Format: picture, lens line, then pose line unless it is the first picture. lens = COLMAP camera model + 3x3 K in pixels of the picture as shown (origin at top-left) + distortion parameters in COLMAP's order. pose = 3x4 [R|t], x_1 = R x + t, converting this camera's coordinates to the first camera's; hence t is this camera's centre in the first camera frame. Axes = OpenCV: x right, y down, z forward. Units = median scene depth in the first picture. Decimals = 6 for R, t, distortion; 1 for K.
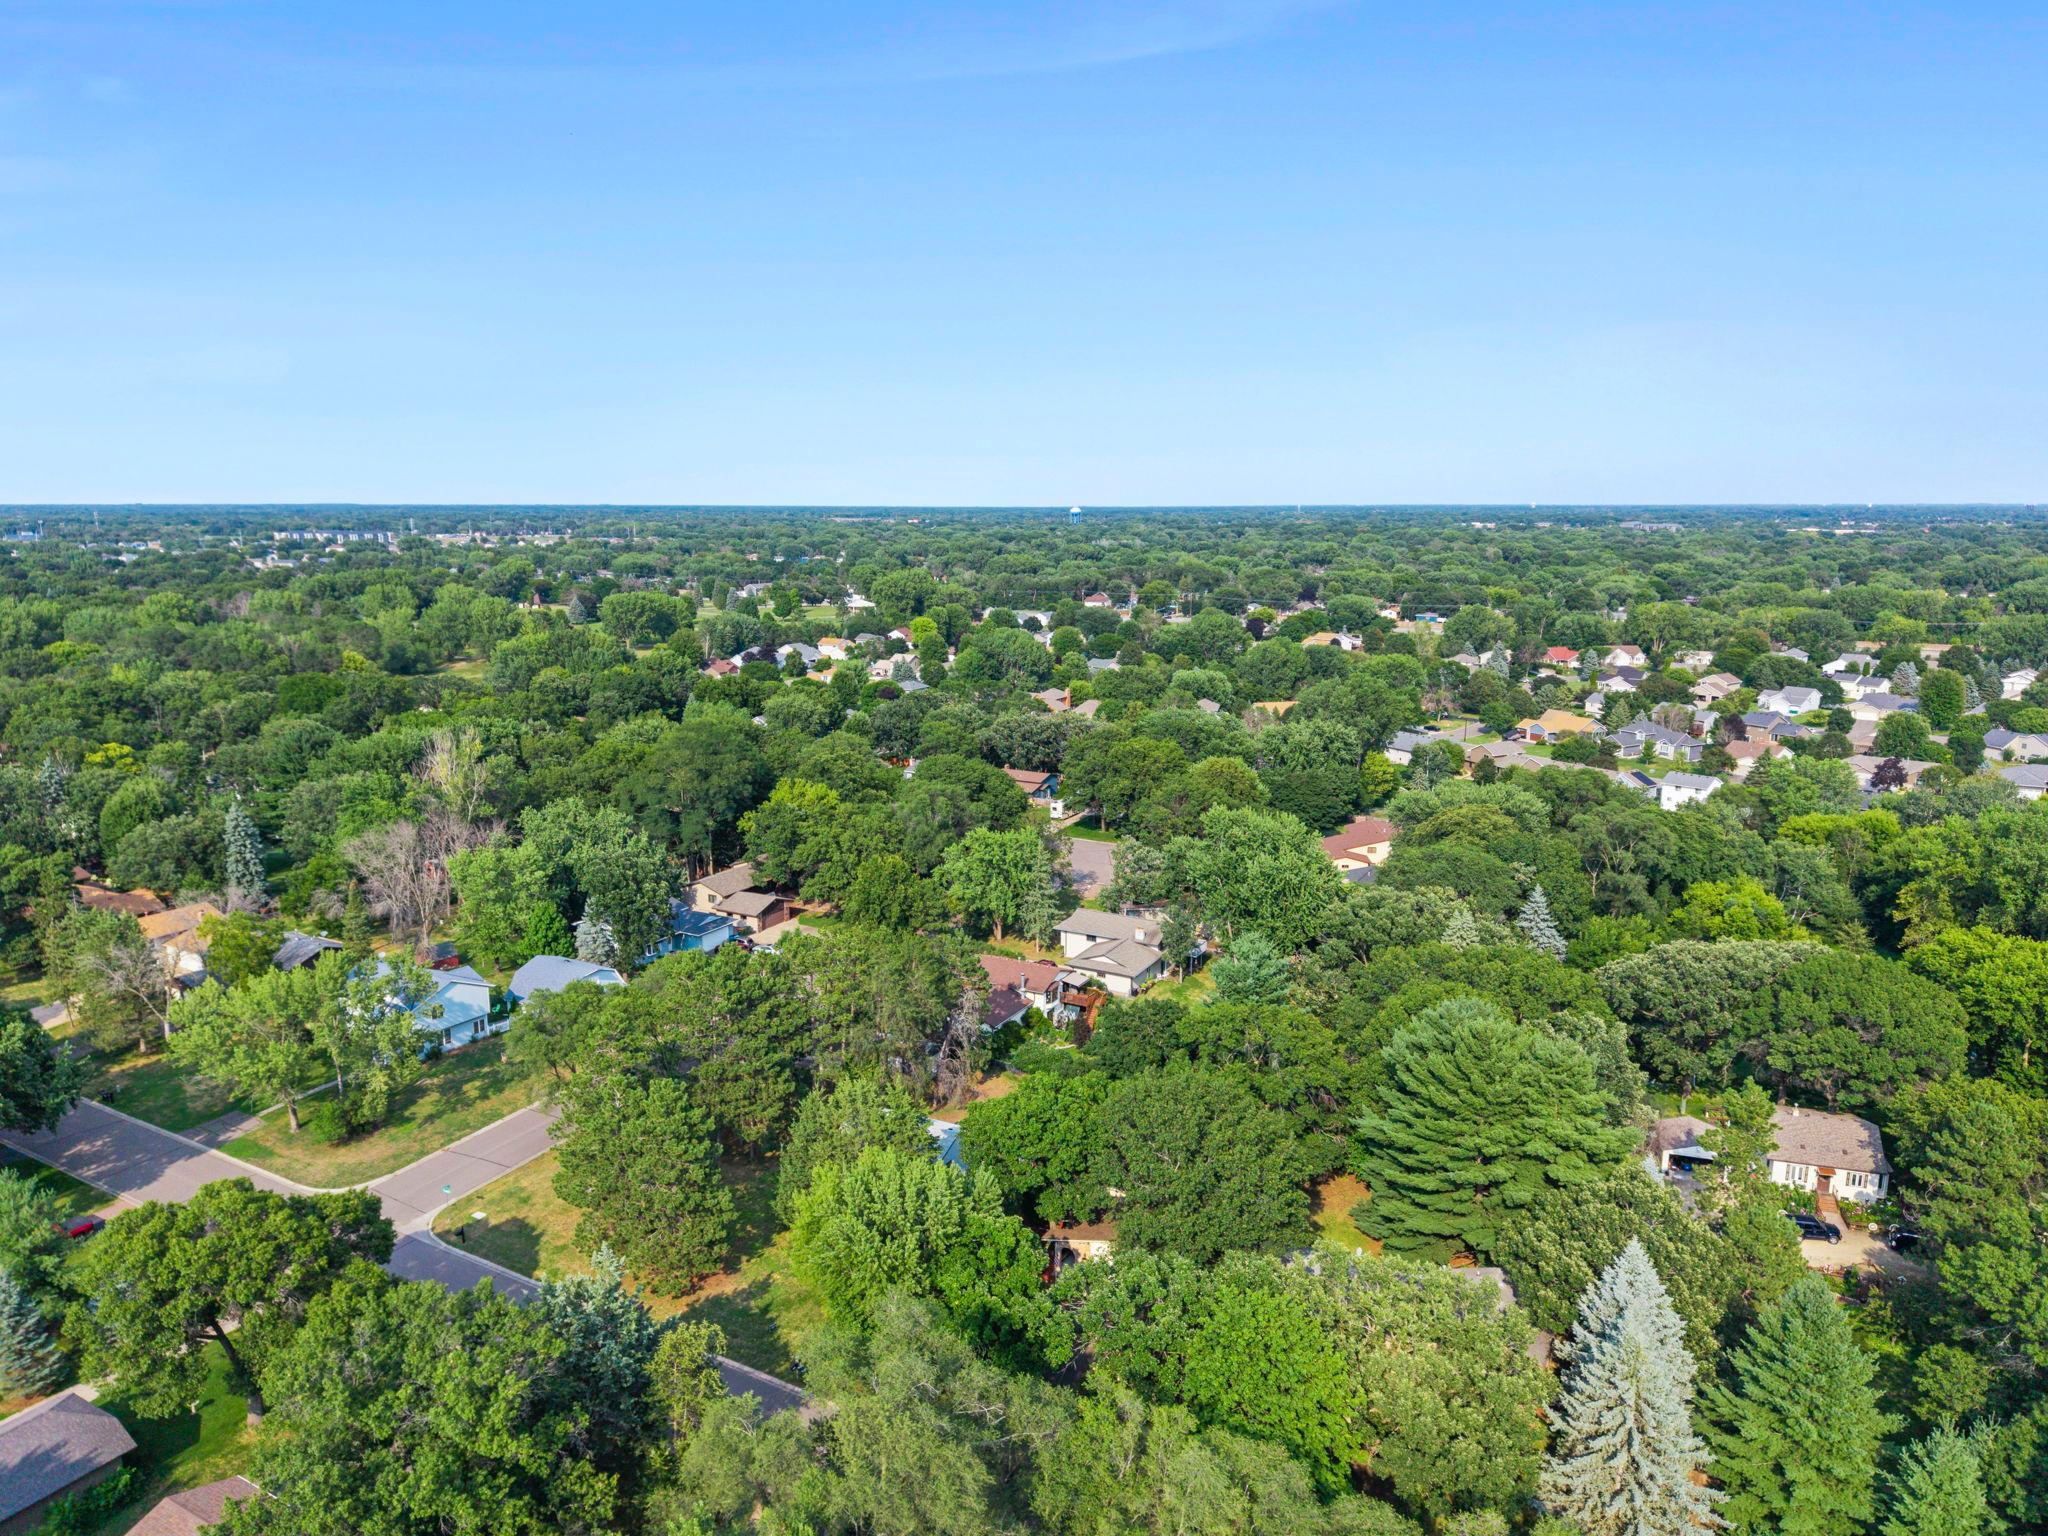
lens RADIAL K [[1374.8, 0, 1024.7], [0, 1374.8, 766.1], [0, 0, 1]] dist [0.050733, -0.056794]
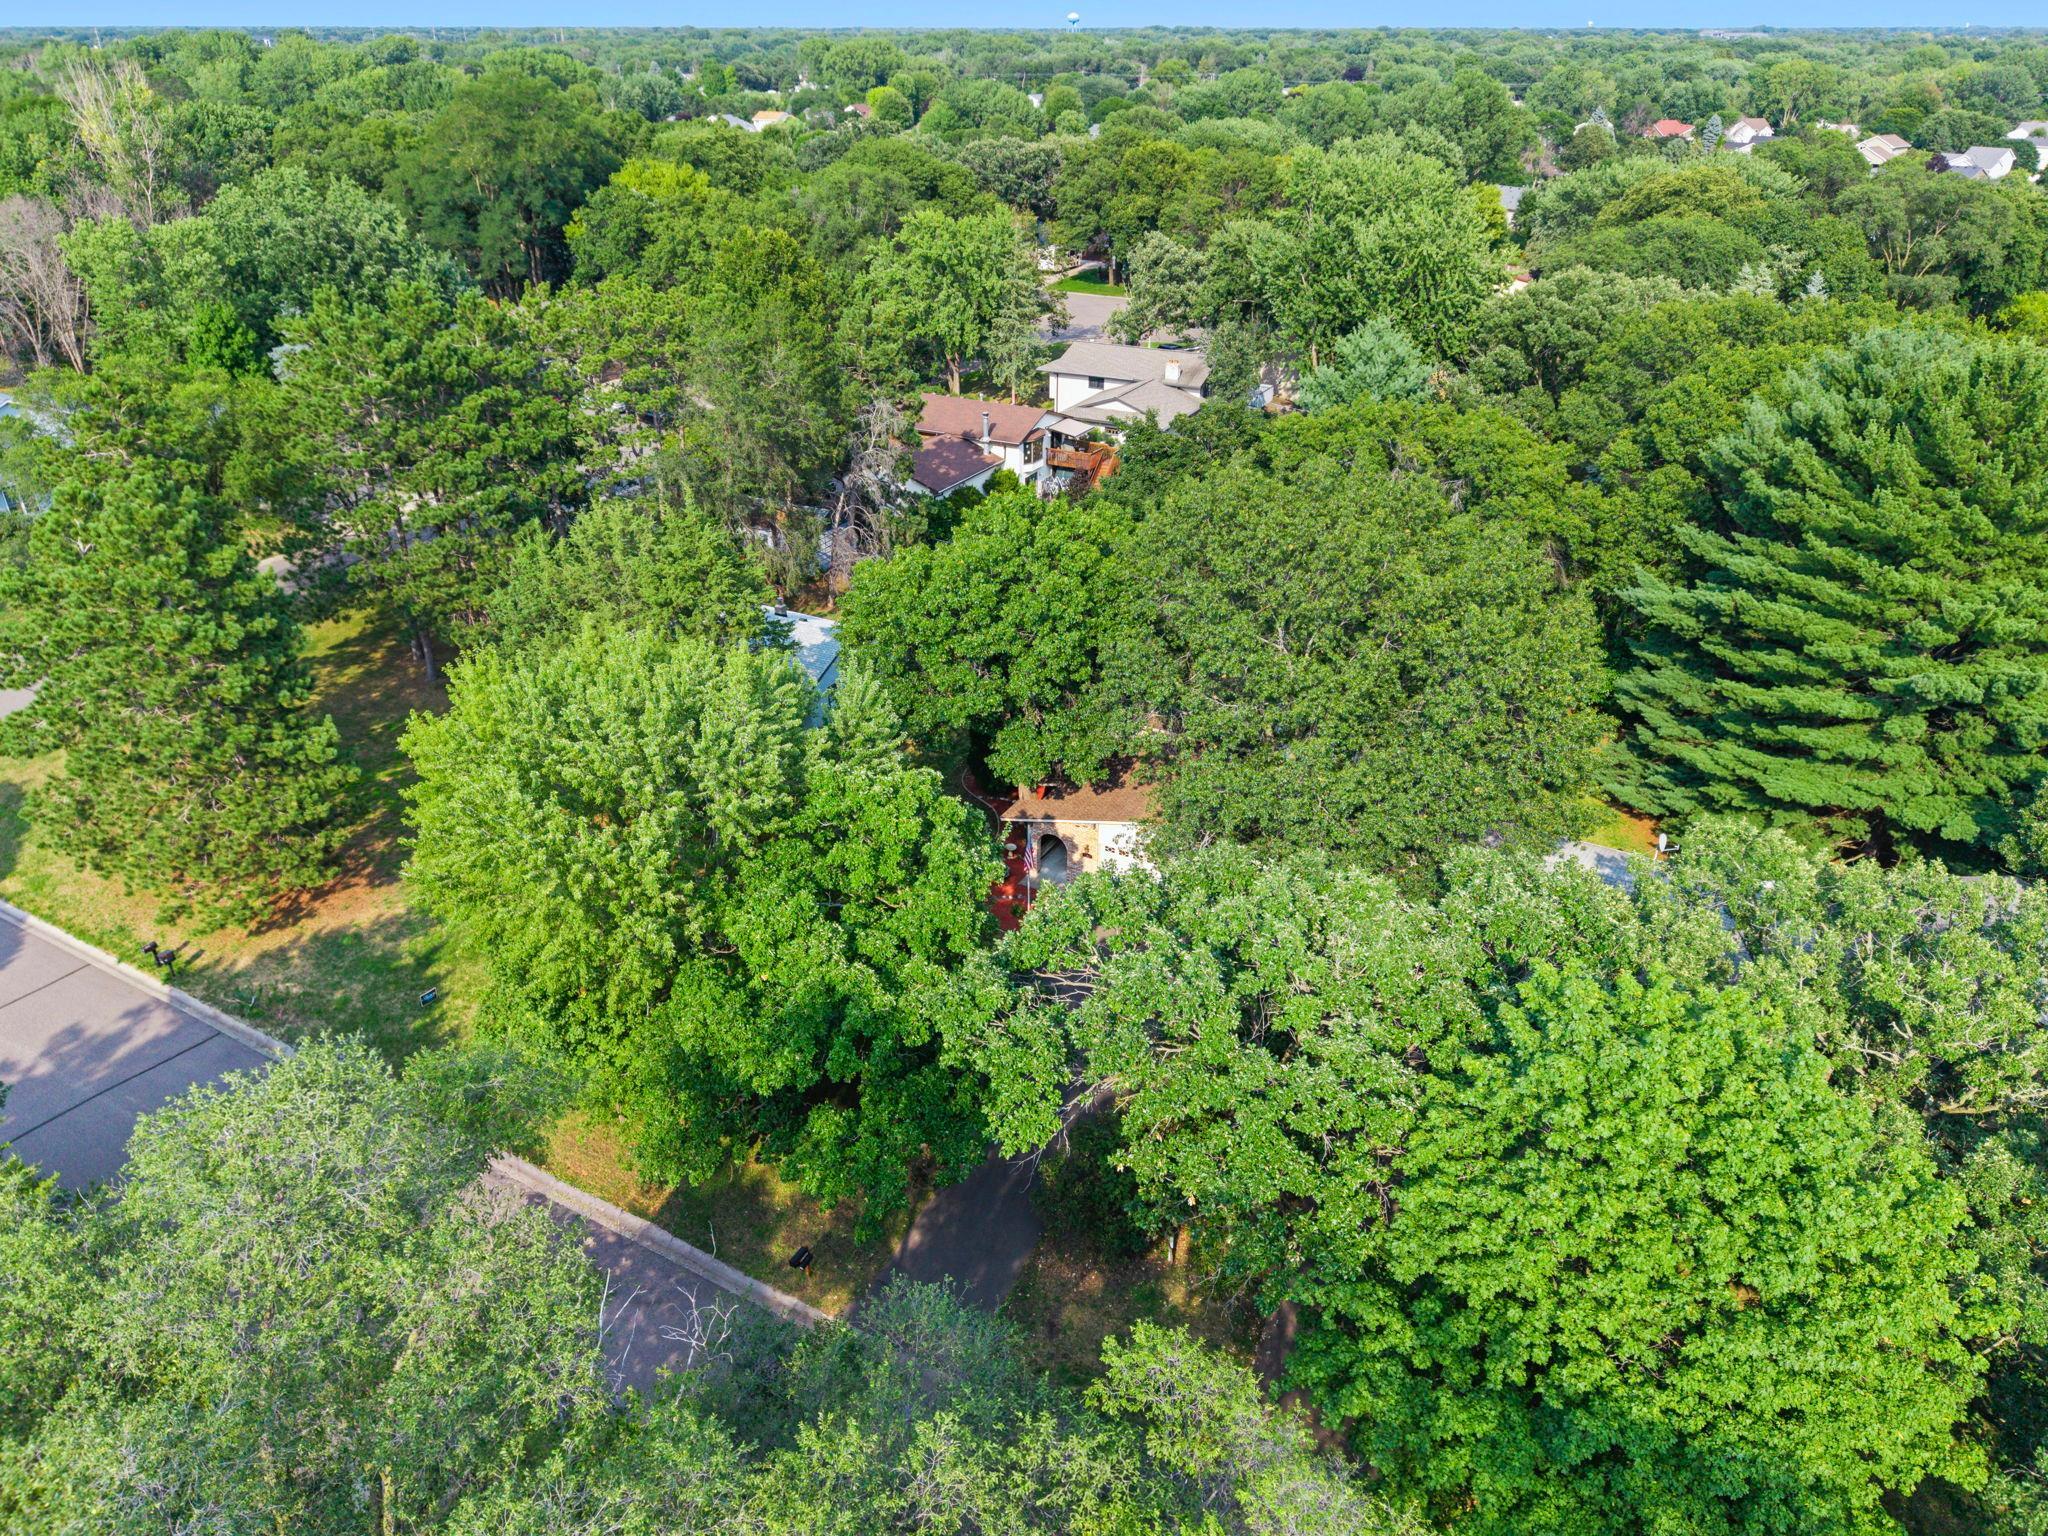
lens RADIAL K [[1374.8, 0, 1022.3], [0, 1374.8, 761.0], [0, 0, 1]] dist [0.050733, -0.056794]
pose [[0.999993, -0.002335, 0.002911, 0.018390], [0.001400, 0.957771, 0.287527, 0.177474], [-0.003459, -0.287521, 0.957768, 0.525304]]
